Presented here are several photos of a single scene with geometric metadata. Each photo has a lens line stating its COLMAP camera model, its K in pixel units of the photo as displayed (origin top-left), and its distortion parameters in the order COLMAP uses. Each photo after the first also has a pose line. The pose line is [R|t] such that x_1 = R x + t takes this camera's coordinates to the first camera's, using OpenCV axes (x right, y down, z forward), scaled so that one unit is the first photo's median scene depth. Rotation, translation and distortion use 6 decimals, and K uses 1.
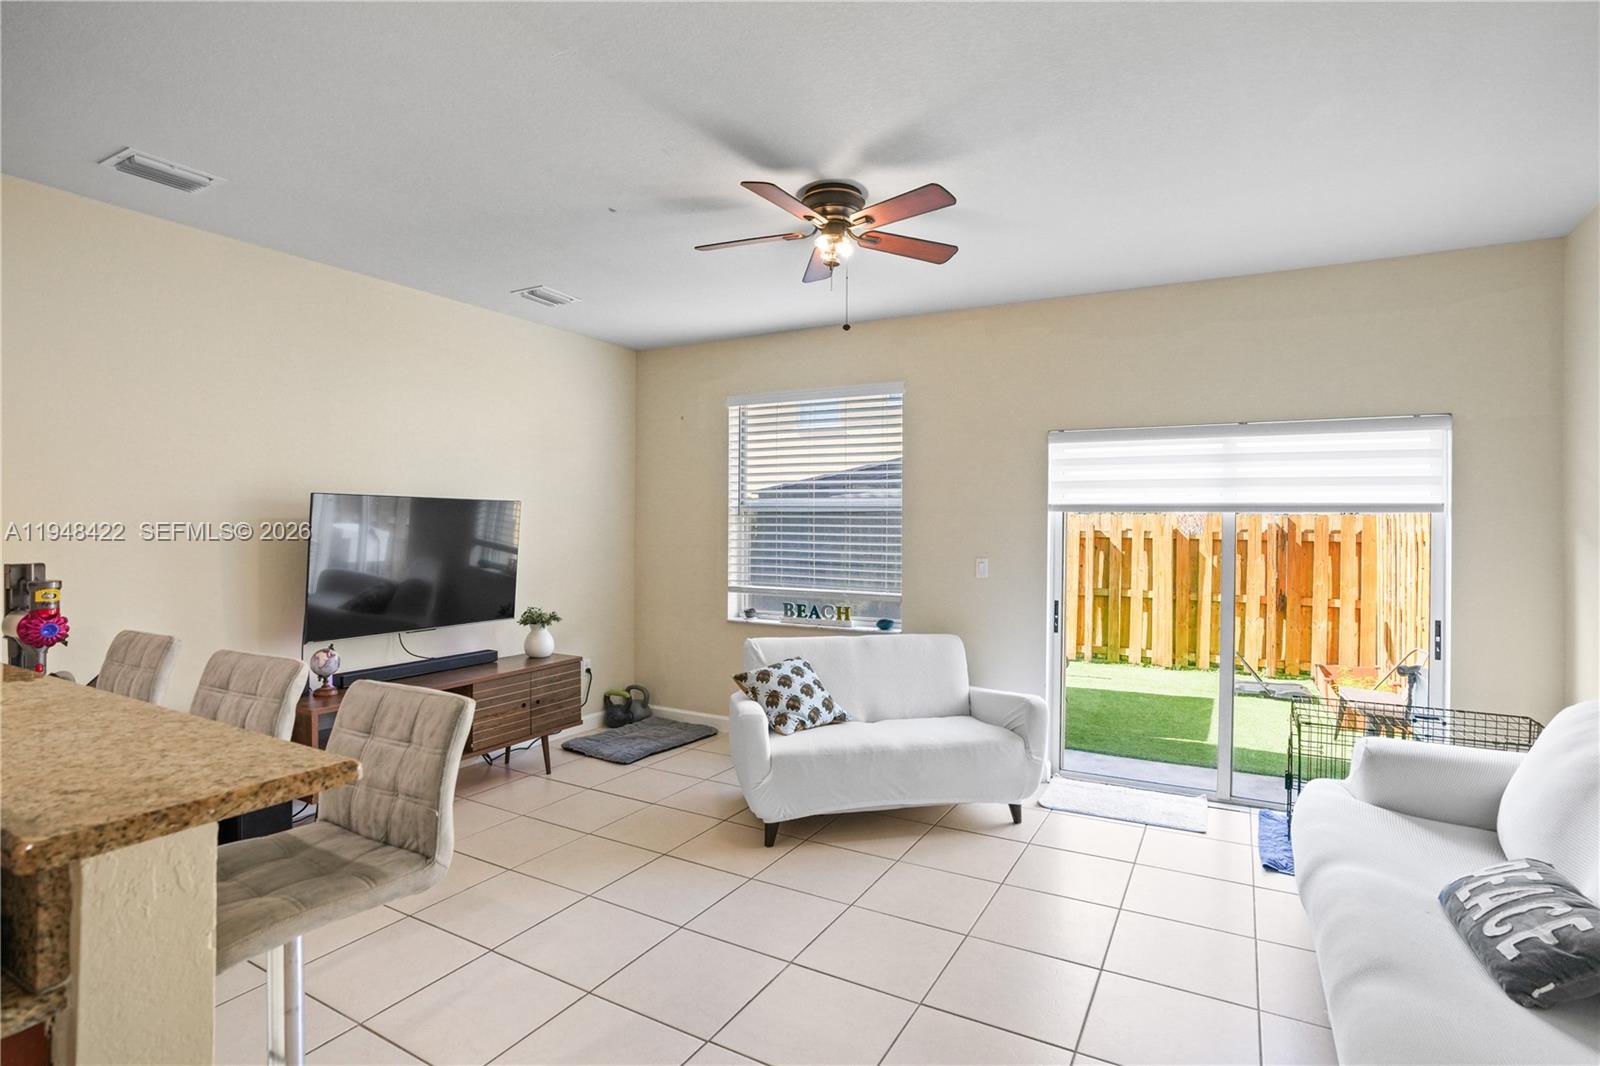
lens RADIAL K [[789.1, 0, 769.3], [0, 789.1, 529.1], [0, 0, 1]] dist [-0.070361, 0.030723]
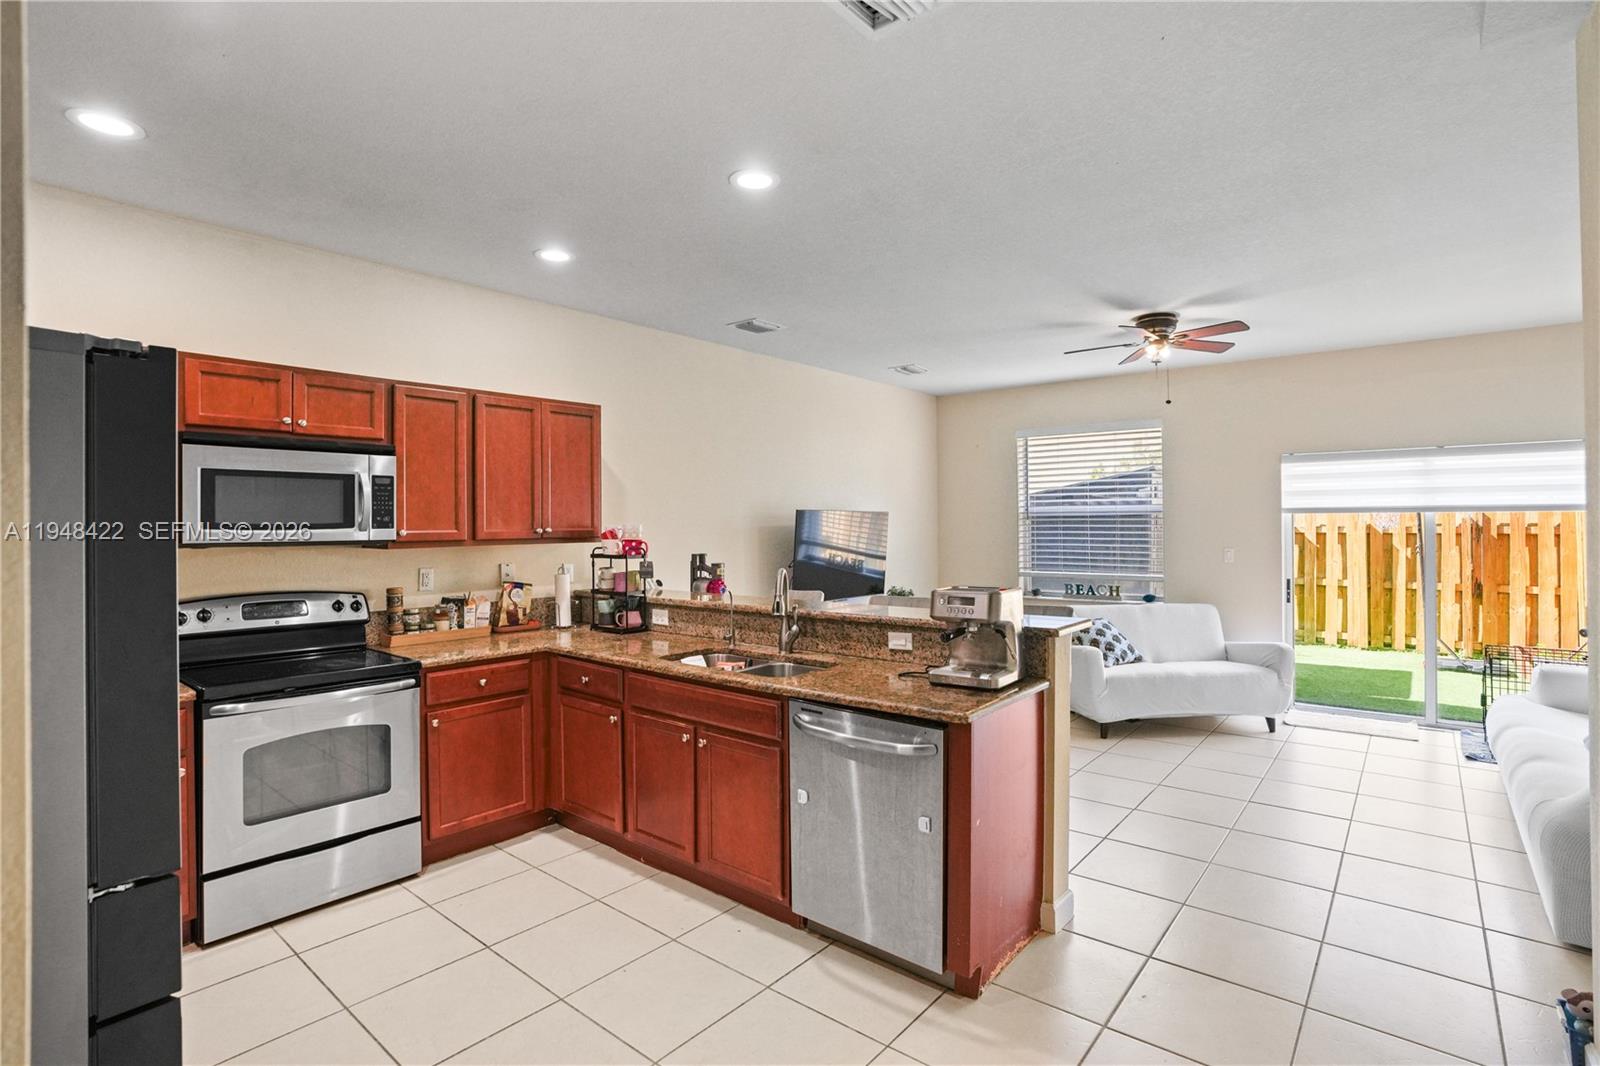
lens RADIAL K [[752.2, 0, 803.5], [0, 752.2, 522.9], [0, 0, 1]] dist [-0.064276, 0.024716]
pose [[0.986790, -0.013536, -0.161438, -0.185704], [0.012087, 0.999877, -0.009954, -0.002443], [0.161553, 0.007871, 0.986833, -0.284727]]
